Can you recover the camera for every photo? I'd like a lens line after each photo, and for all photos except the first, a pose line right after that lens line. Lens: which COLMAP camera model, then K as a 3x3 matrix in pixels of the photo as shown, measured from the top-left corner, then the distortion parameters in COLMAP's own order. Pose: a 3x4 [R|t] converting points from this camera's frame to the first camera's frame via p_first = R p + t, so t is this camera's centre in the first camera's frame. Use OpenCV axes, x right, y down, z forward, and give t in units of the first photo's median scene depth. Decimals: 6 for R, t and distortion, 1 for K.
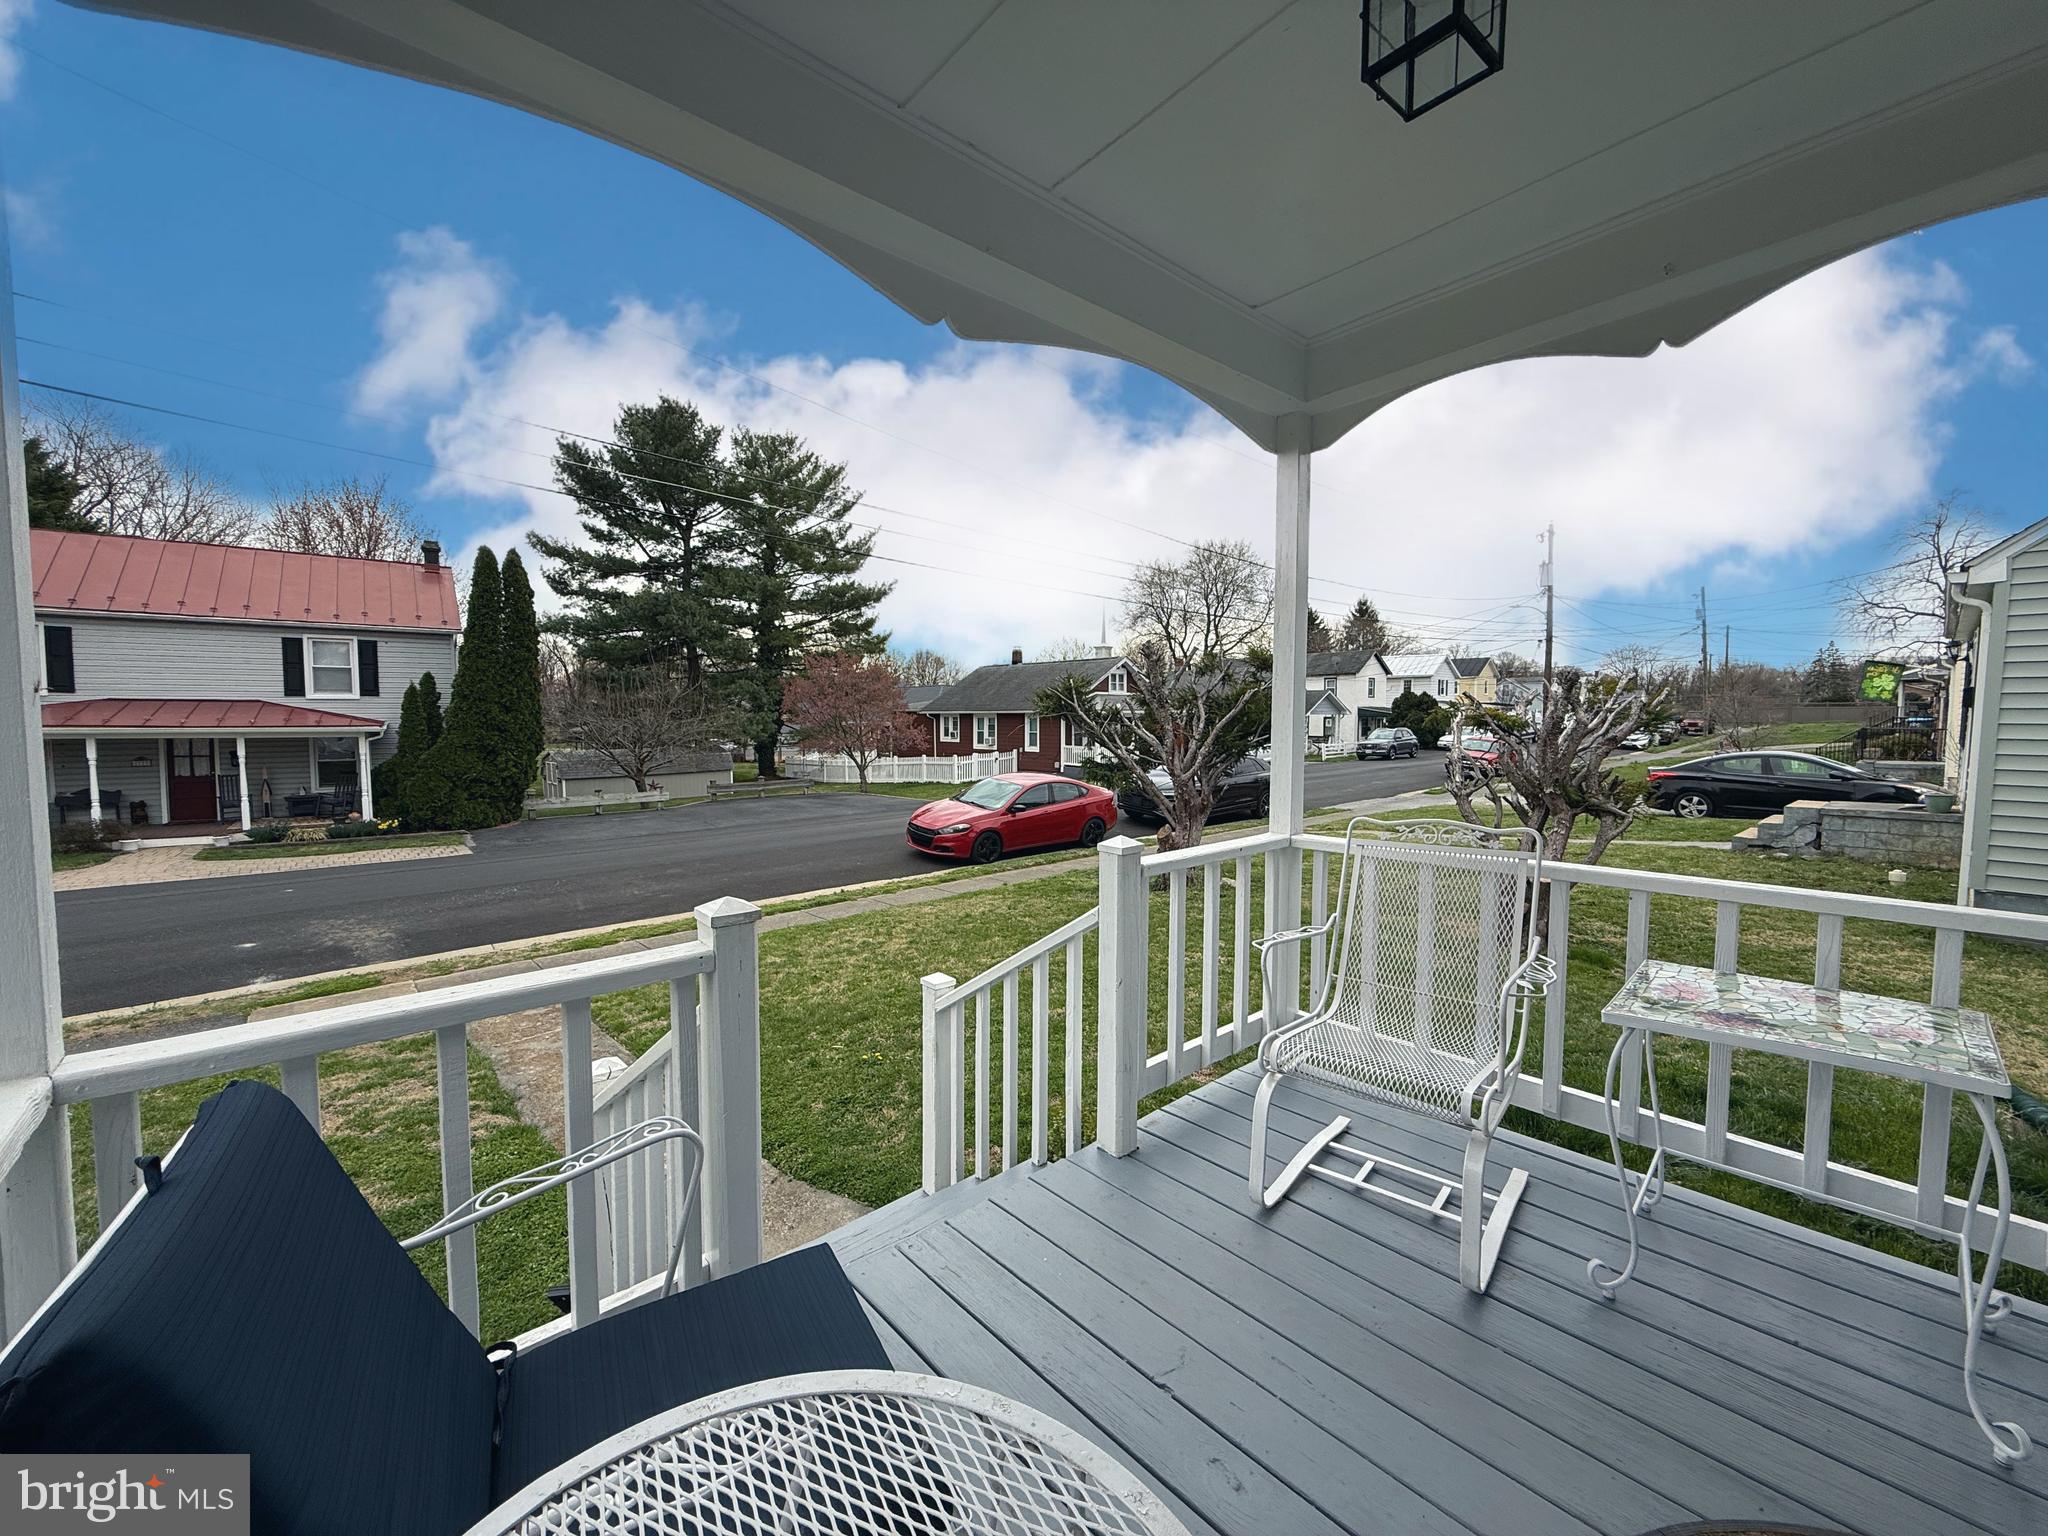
lens RADIAL K [[799.1, 0, 1007.8], [0, 799.1, 760.2], [0, 0, 1]] dist [0.000902, -0.000032]
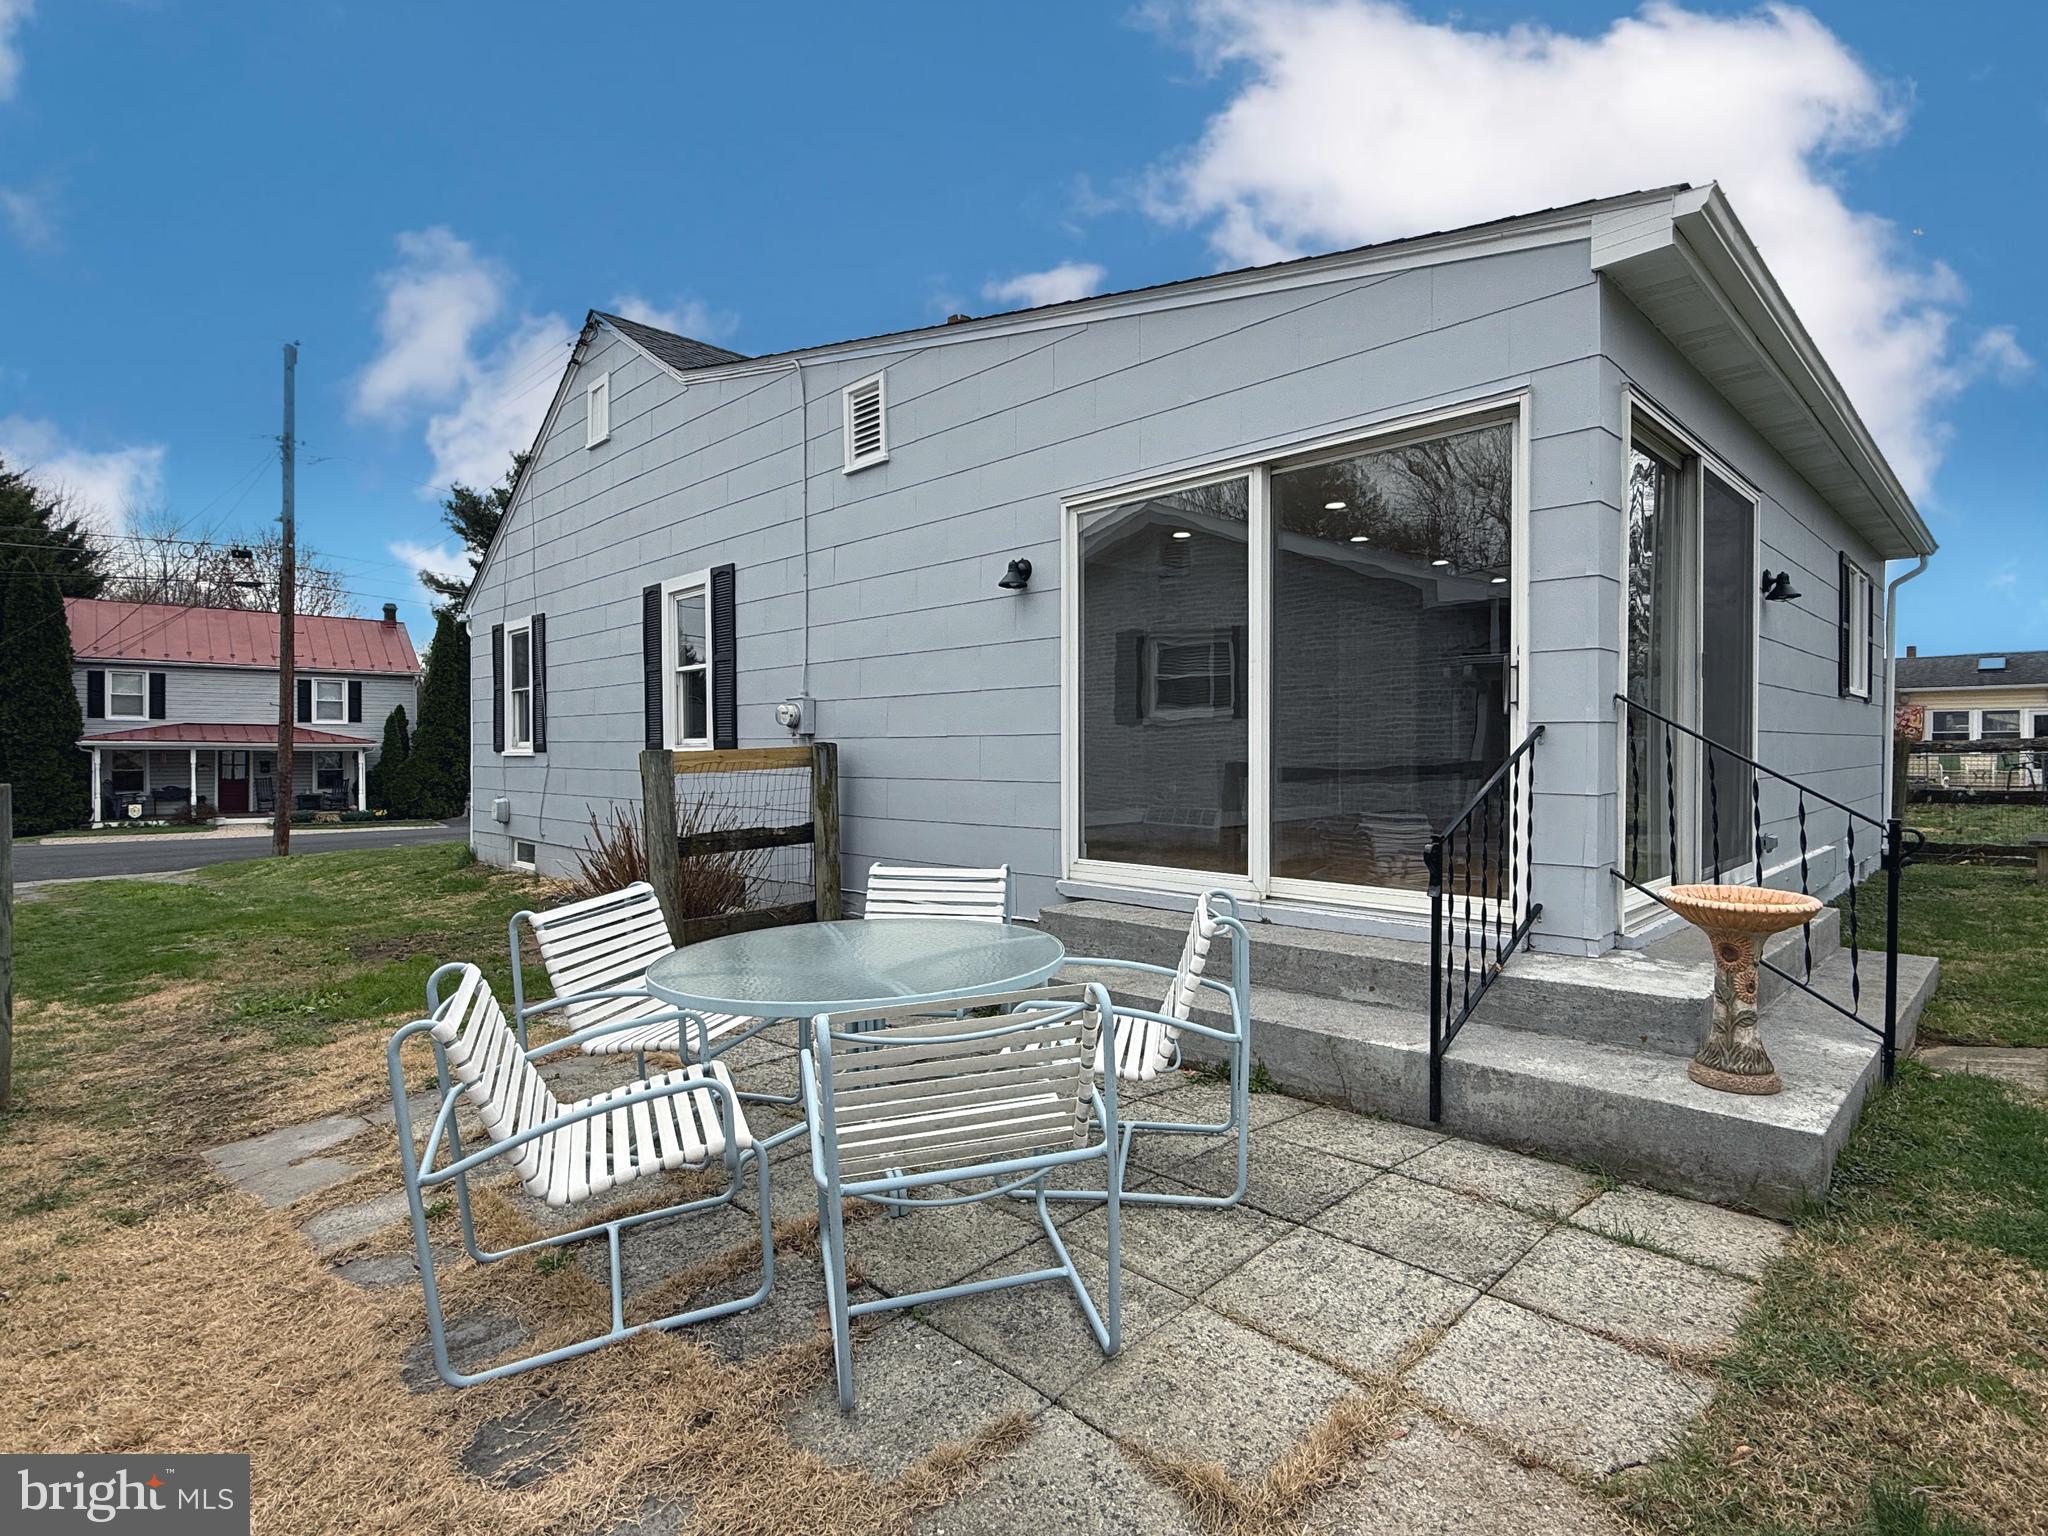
lens RADIAL K [[1031.1, 0, 1023.5], [0, 1031.1, 752.9], [0, 0, 1]] dist [-0.001656, 0.000495]
pose [[0.997166, 0.002936, 0.075171, 0.127500], [0.001119, 0.998549, -0.053844, 0.042621], [-0.075220, 0.053776, 0.995716, -0.522264]]
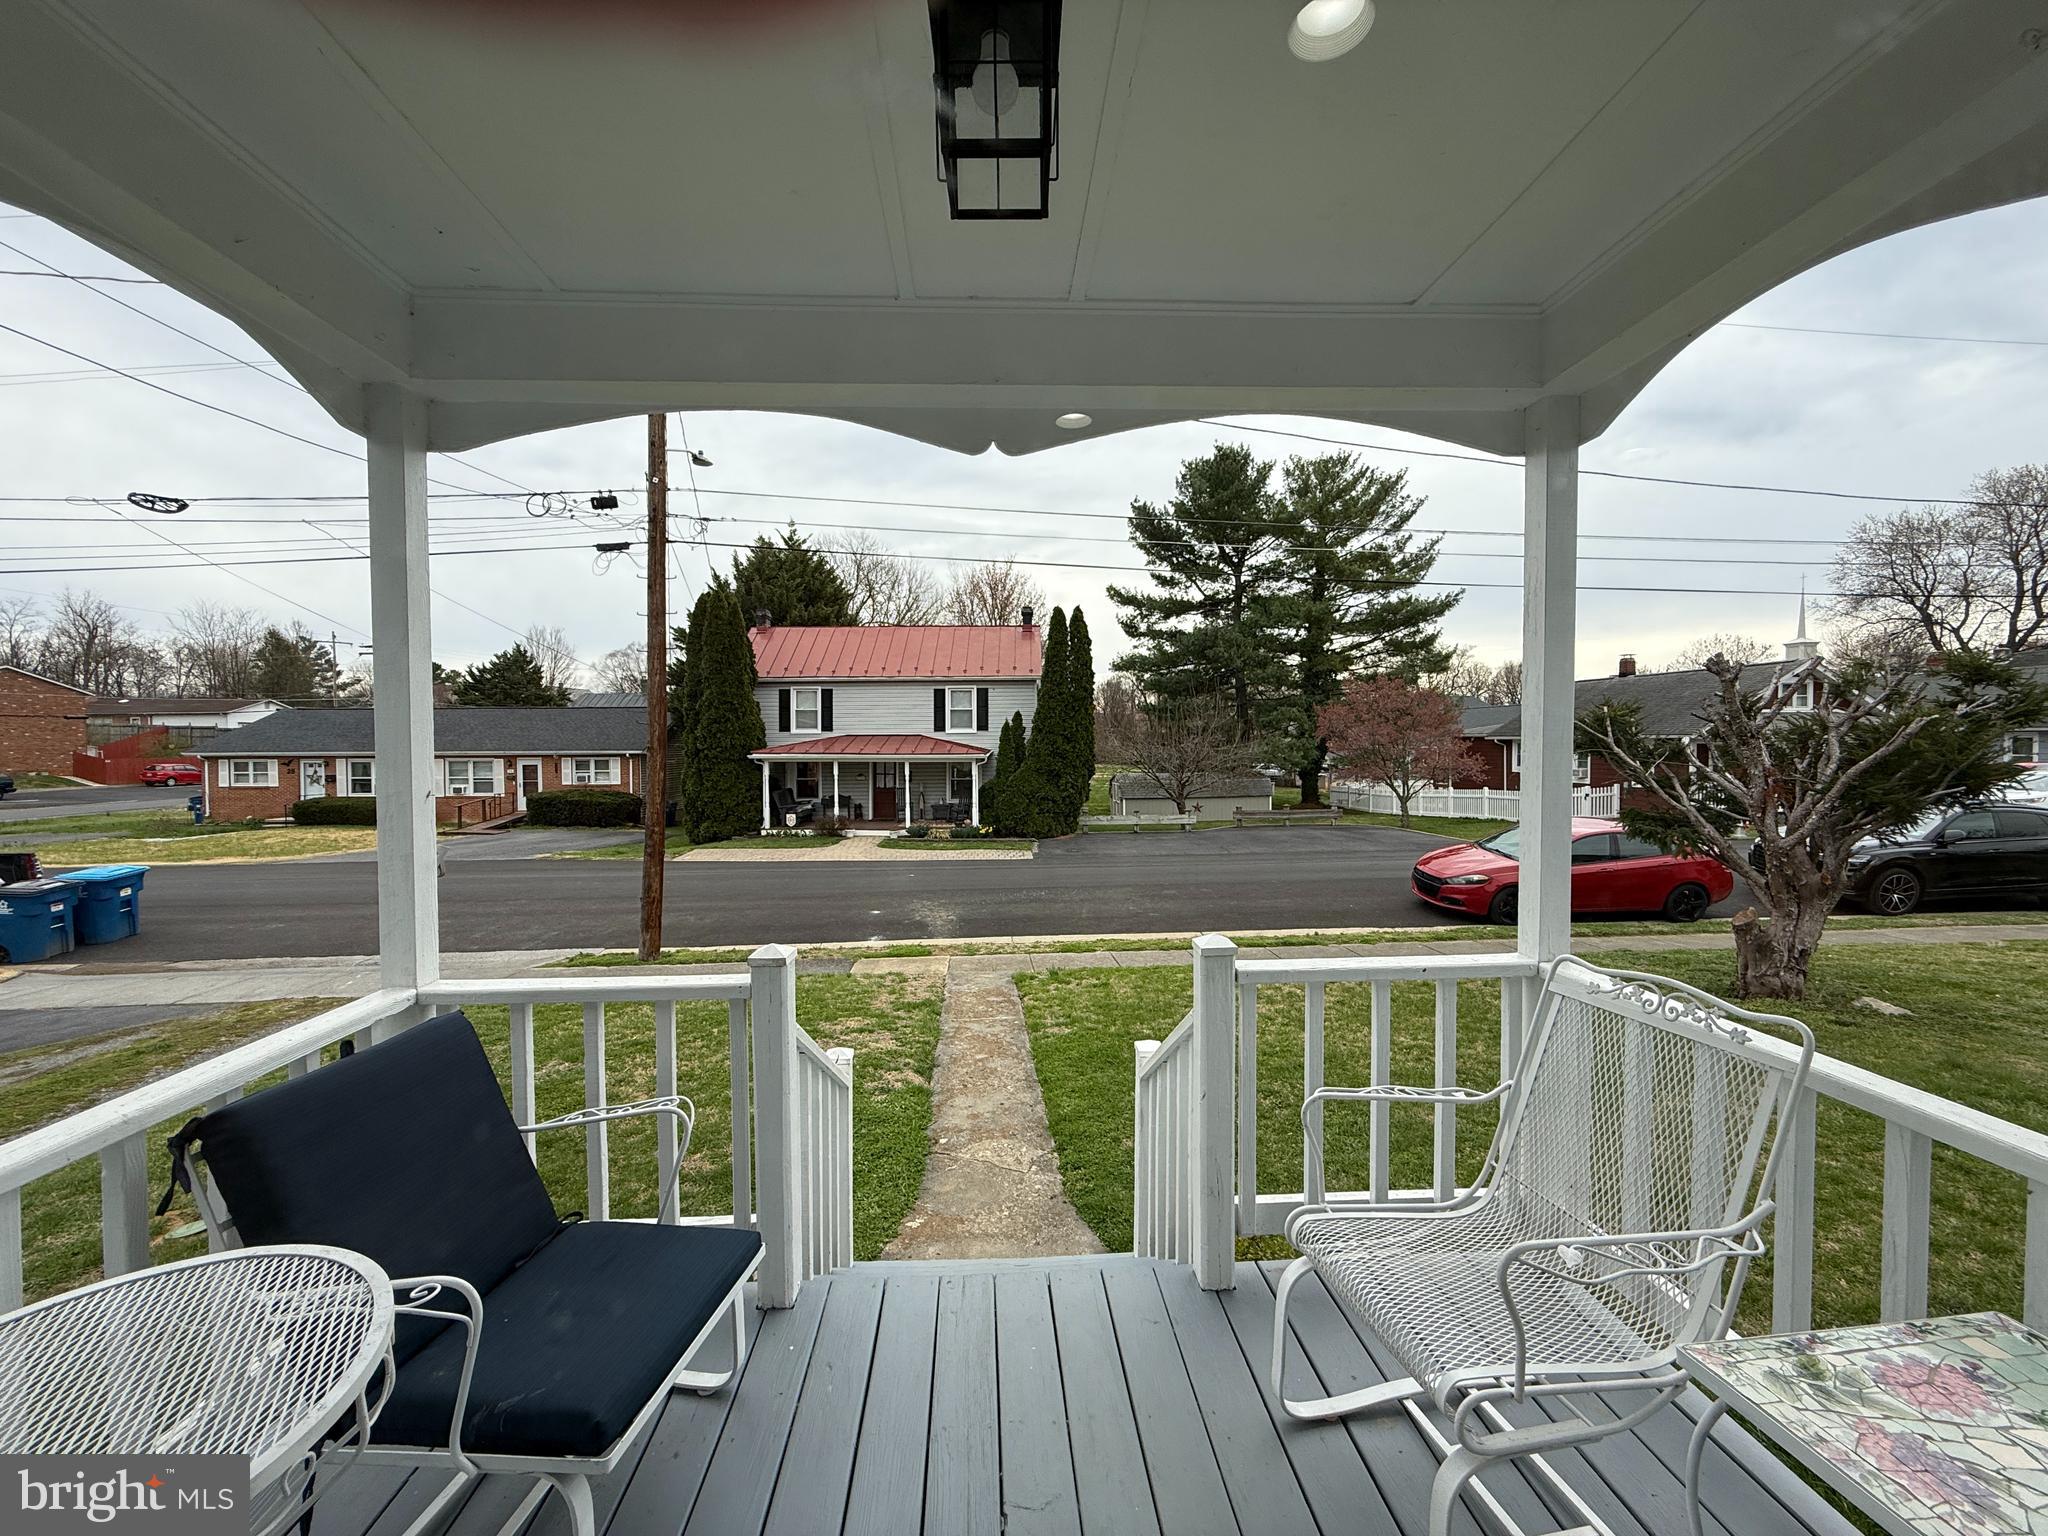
lens RADIAL K [[799.1, 0, 1031.8], [0, 799.1, 761.9], [0, 0, 1]] dist [0.000902, -0.000032]
pose [[0.791651, 0.013227, -0.610830, 0.040752], [-0.029378, 0.999433, -0.016433, -0.006213], [0.610267, 0.030954, 0.791591, 0.011067]]
